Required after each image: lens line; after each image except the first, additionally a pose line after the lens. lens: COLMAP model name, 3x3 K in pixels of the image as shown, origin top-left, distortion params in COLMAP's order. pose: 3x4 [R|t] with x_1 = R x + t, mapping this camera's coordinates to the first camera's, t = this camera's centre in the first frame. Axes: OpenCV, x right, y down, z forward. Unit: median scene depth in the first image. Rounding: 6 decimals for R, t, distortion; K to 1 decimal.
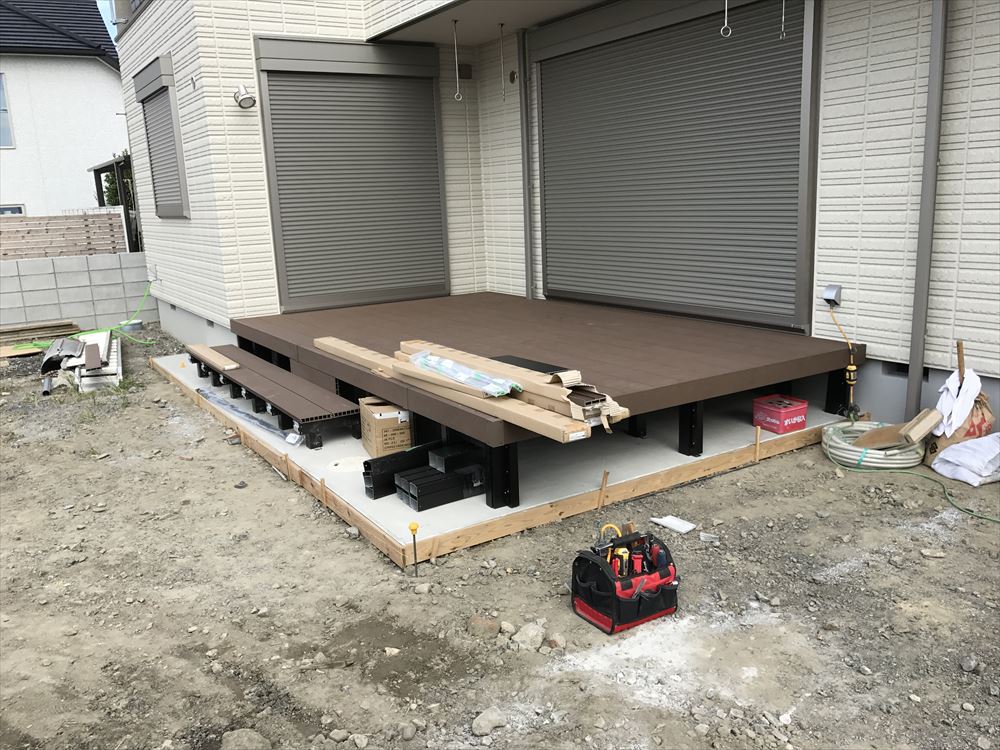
lens RADIAL K [[823.8, 0, 500.0], [0, 823.8, 375.0], [0, 0, 1]] dist [0.000036, -0.001539]
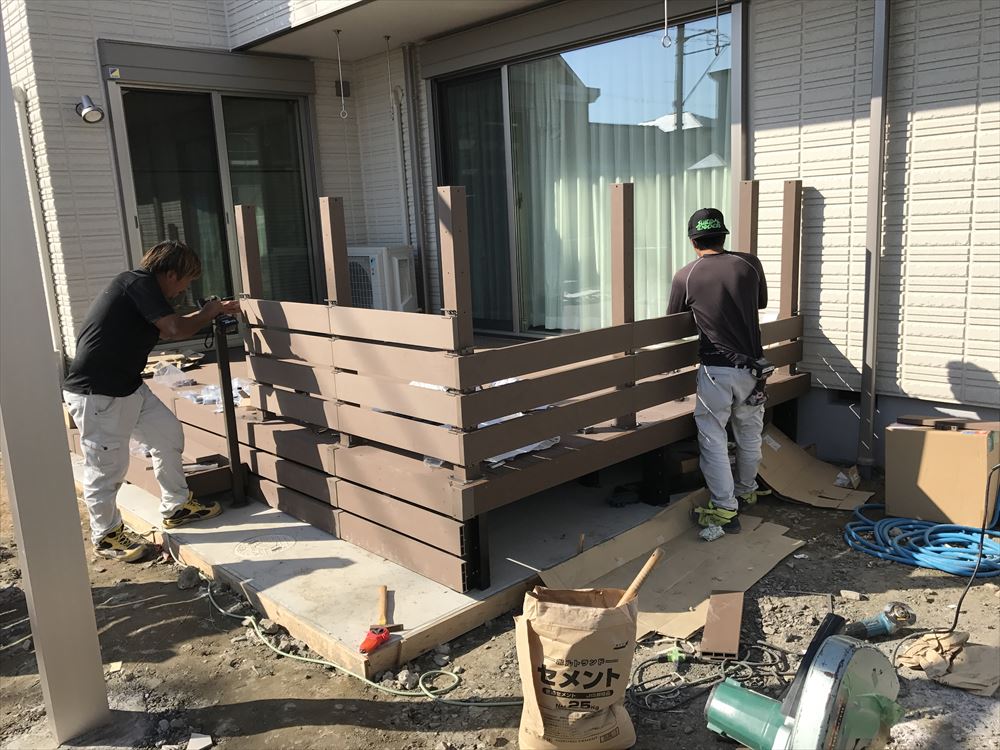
lens RADIAL K [[814.8, 0, 500.0], [0, 814.8, 375.0], [0, 0, 1]] dist [0.008052, 0.004958]
pose [[0.981046, -0.043136, 0.188914, -0.079209], [0.049061, 0.998436, -0.026796, -0.023943], [-0.187462, 0.035556, 0.981628, 0.122334]]
